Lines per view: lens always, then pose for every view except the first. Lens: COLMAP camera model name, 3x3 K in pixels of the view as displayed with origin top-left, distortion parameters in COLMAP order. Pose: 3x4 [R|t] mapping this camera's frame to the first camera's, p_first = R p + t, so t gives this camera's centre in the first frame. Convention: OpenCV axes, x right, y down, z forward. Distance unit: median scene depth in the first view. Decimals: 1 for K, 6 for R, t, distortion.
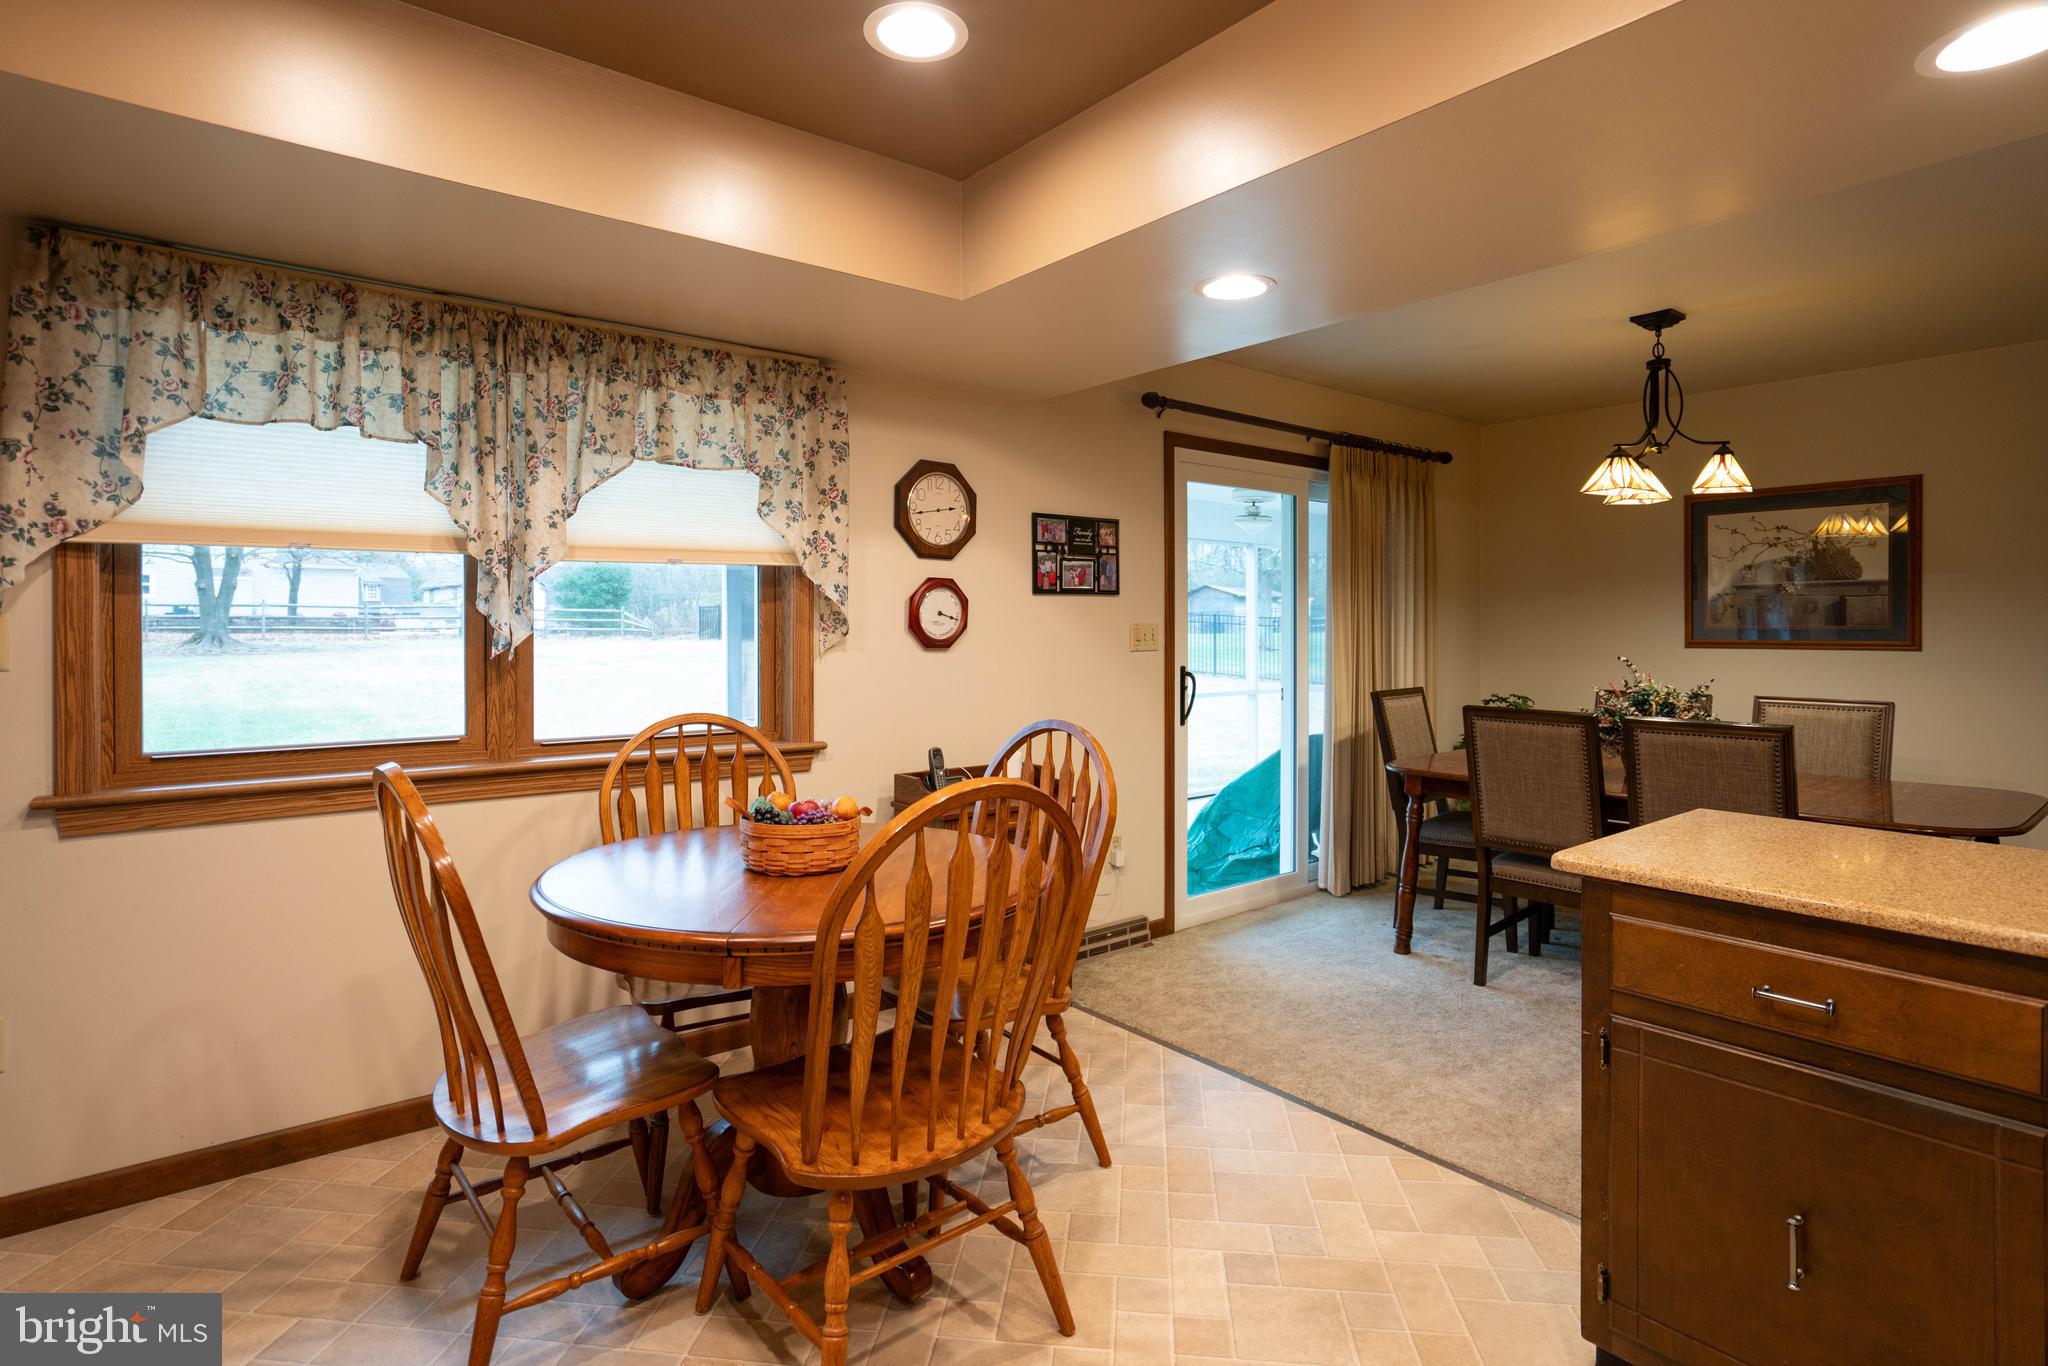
lens RADIAL K [[1065.7, 0, 1027.4], [0, 1065.7, 626.1], [0, 0, 1]] dist [-0.001886, -0.000440]
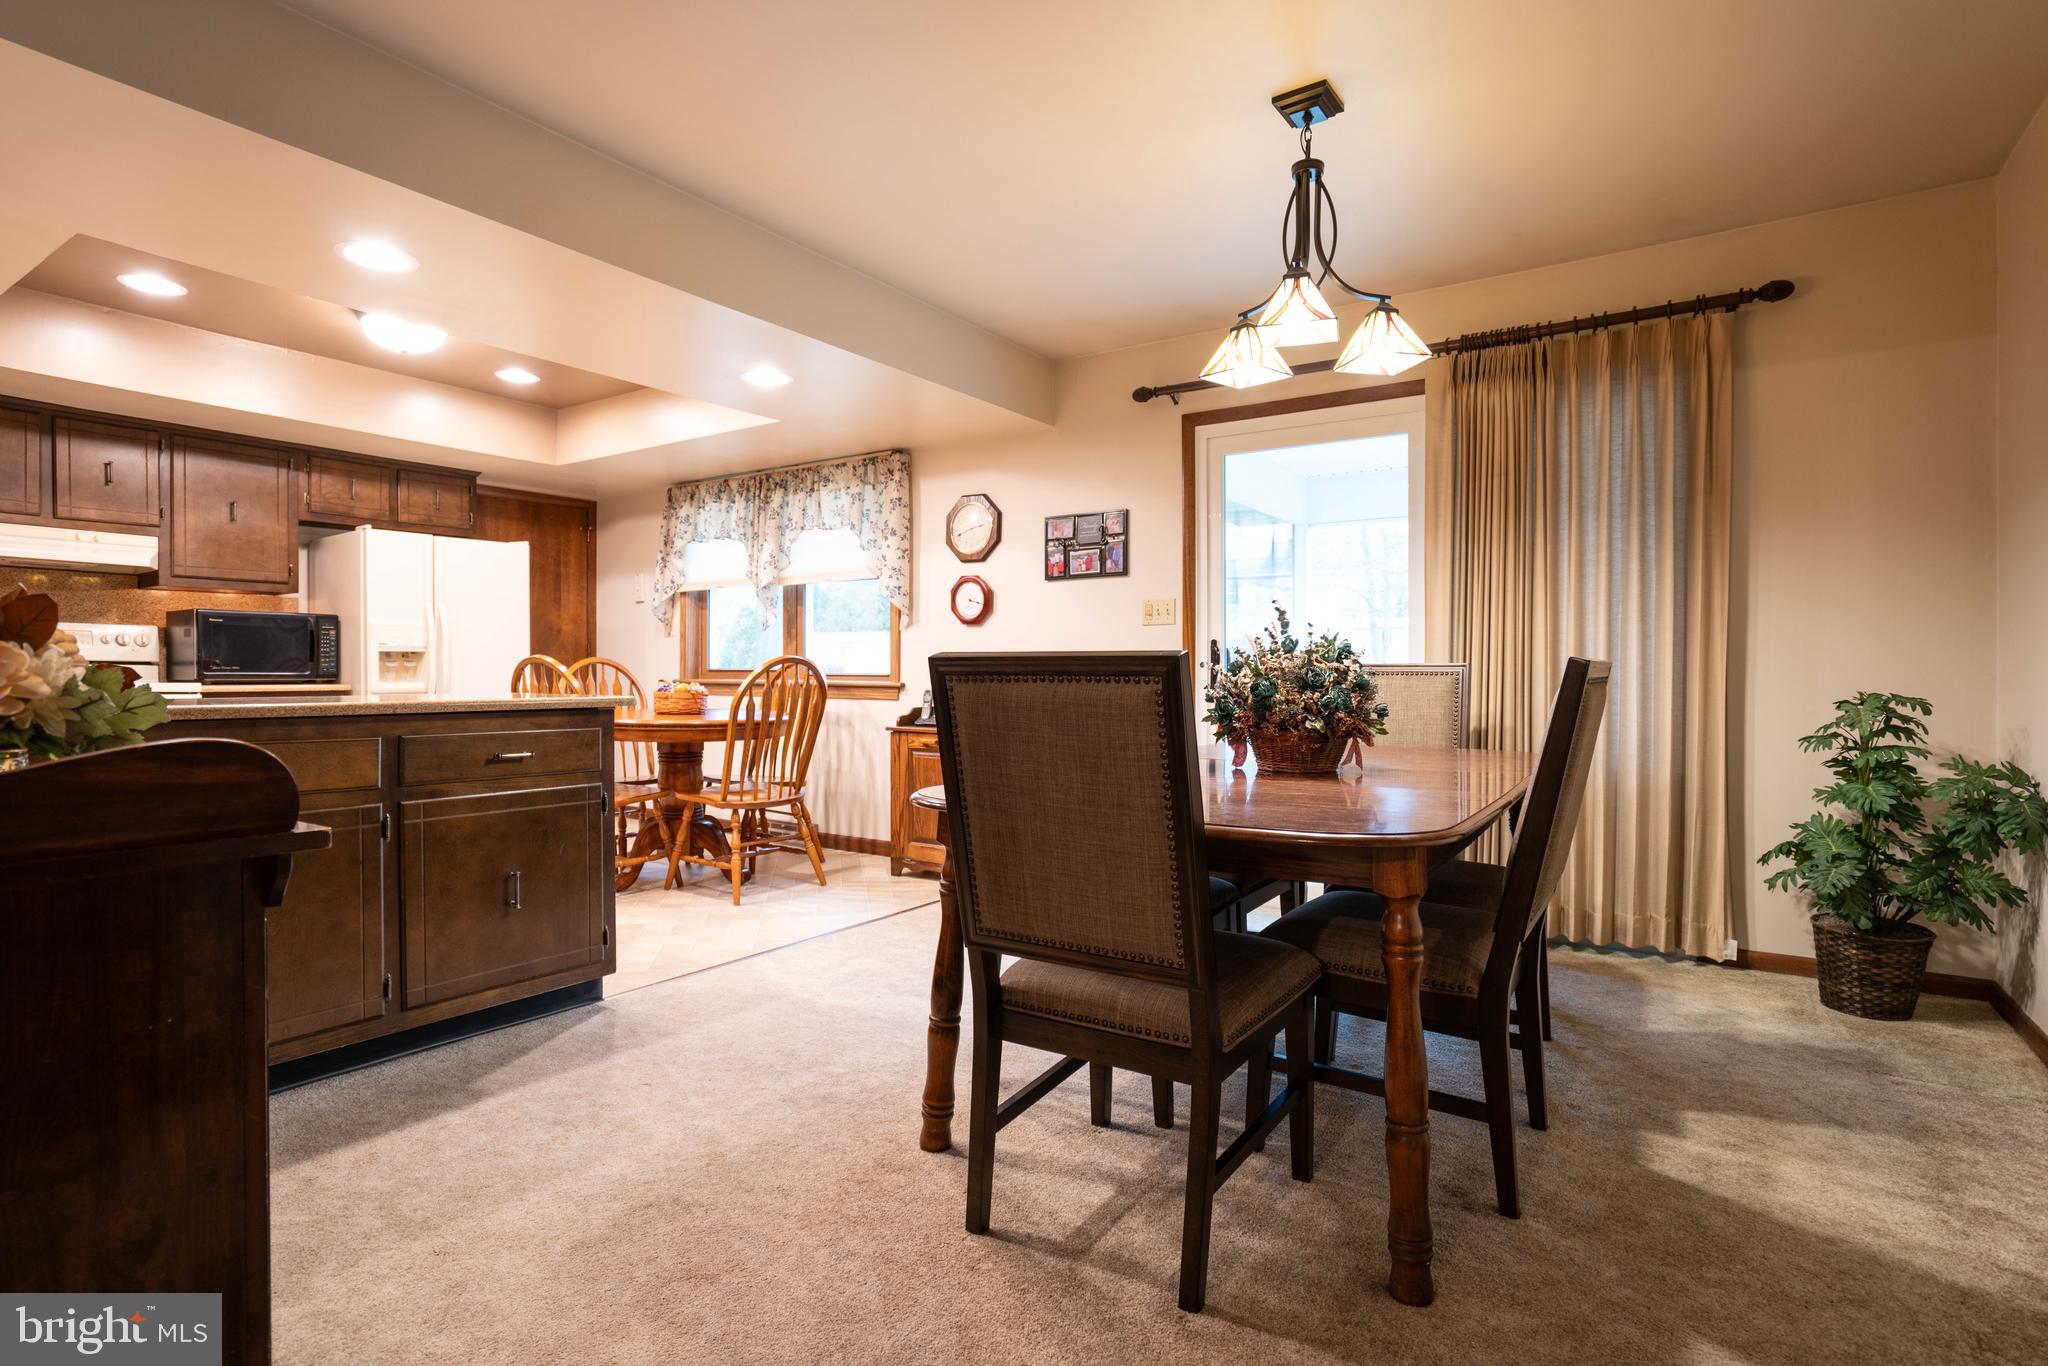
lens RADIAL K [[997.7, 0, 1024.0], [0, 997.7, 683.0], [0, 0, 1]] dist [-0.001106, -0.000275]
pose [[0.298971, 0.005876, -0.954244, 1.137390], [-0.007178, 0.999967, 0.003908, 0.087425], [0.954235, 0.005682, 0.299003, 0.619968]]
